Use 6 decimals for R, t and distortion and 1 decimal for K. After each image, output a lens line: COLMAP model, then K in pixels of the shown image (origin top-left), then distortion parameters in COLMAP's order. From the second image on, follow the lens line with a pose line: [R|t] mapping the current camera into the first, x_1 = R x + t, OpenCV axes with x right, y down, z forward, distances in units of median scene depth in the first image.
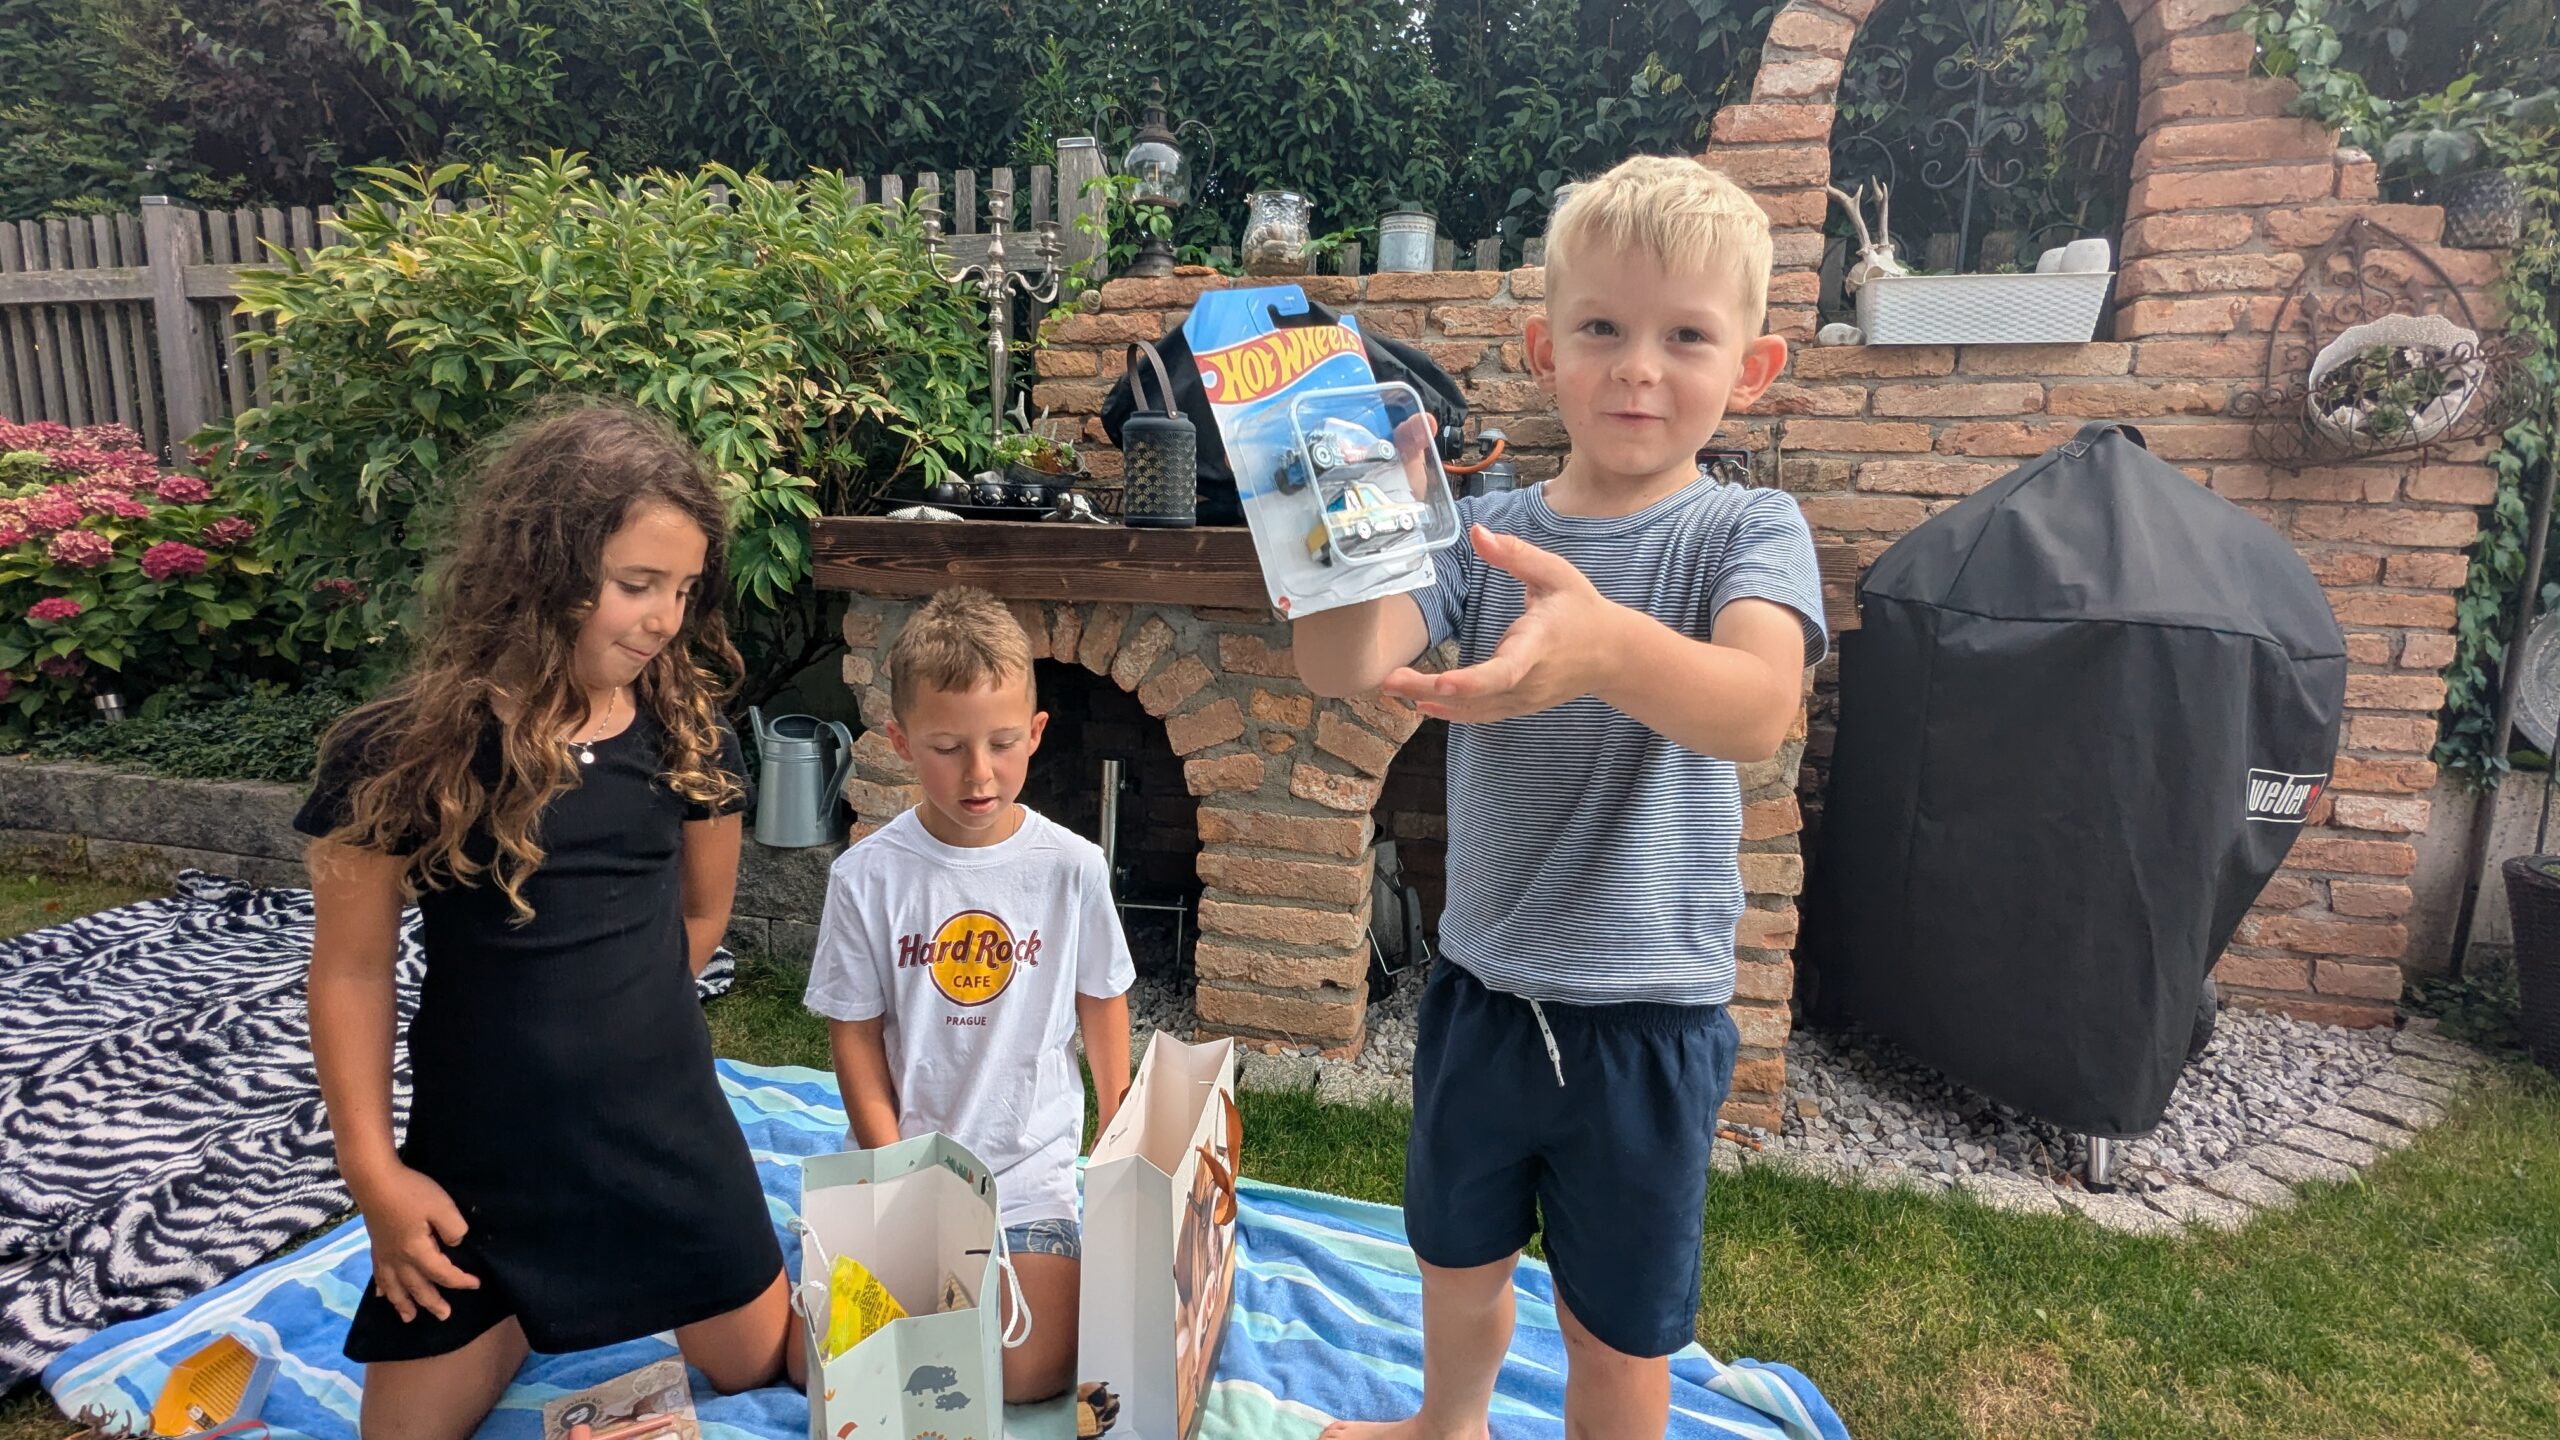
lens RADIAL K [[1248.4, 0, 1283.1], [0, 1248.4, 726.4], [0, 0, 1]] dist [-0.007660, 0.009477]
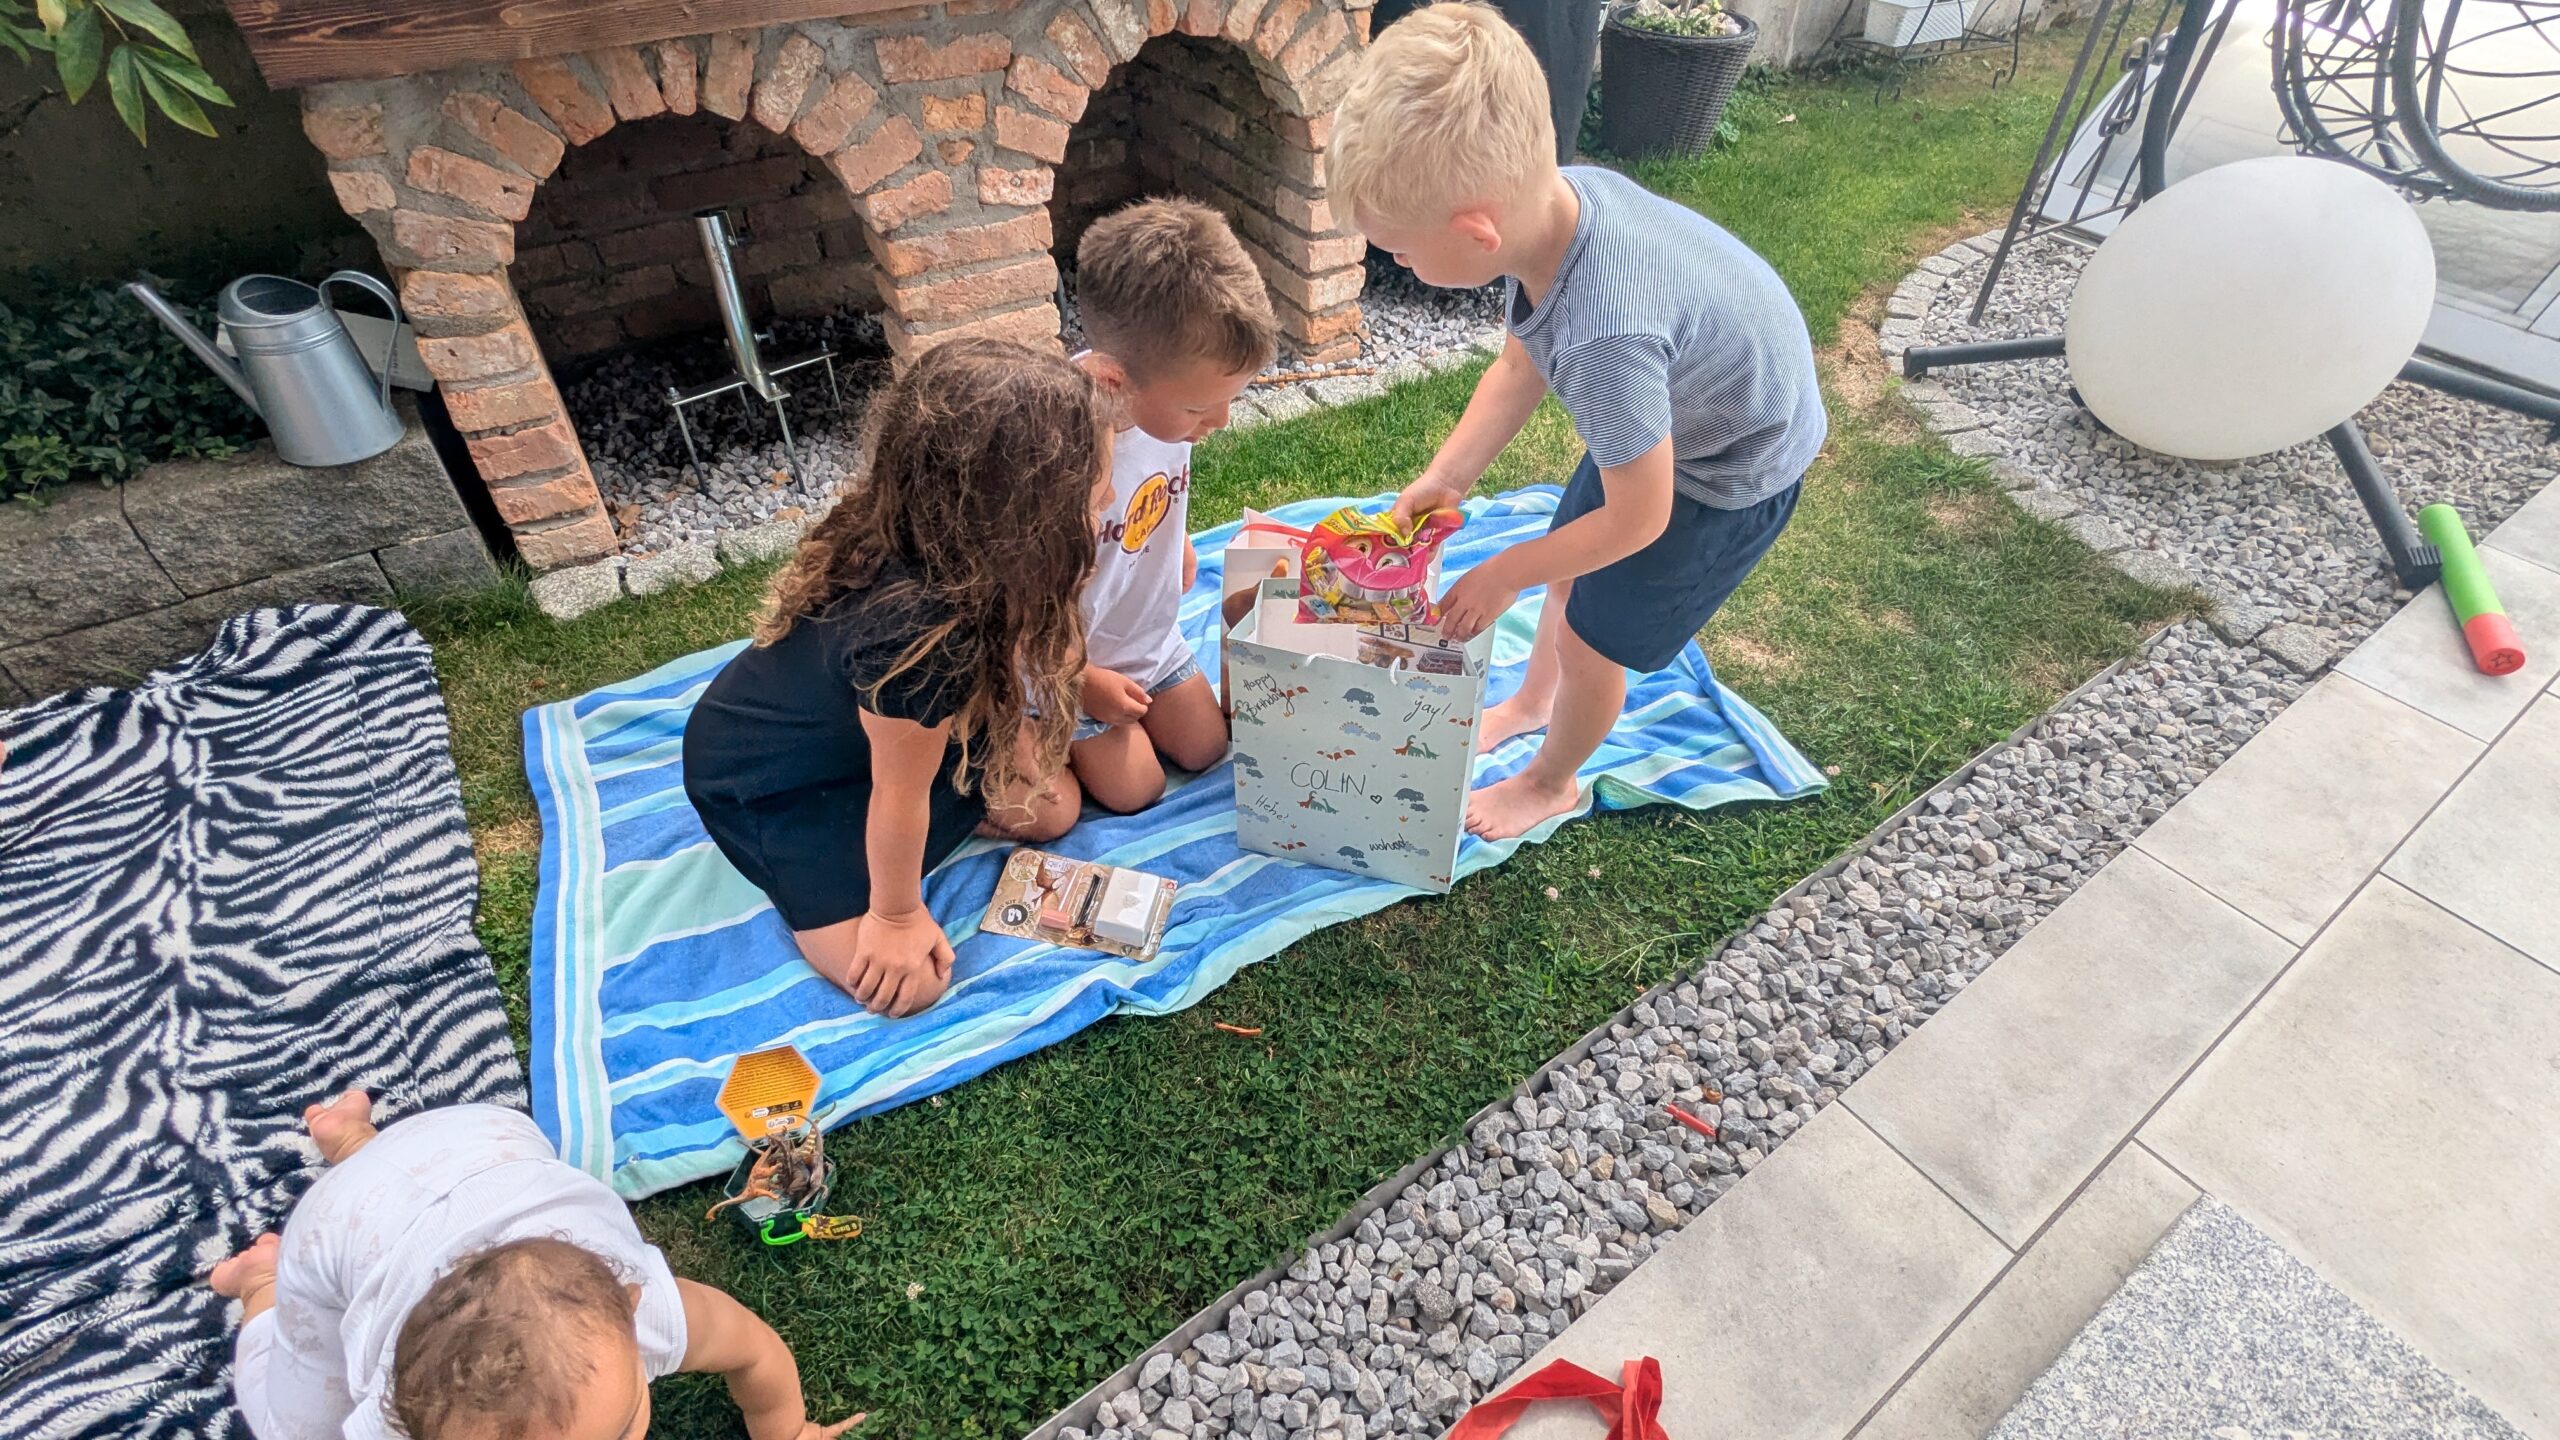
lens RADIAL K [[1248.4, 0, 1285.3], [0, 1248.4, 722.8], [0, 0, 1]] dist [-0.007660, 0.009477]
pose [[0.677894, -0.512126, 0.527434, -0.572917], [0.124071, 0.786848, 0.604547, -0.193064], [-0.724614, -0.344379, 0.596939, 0.084610]]
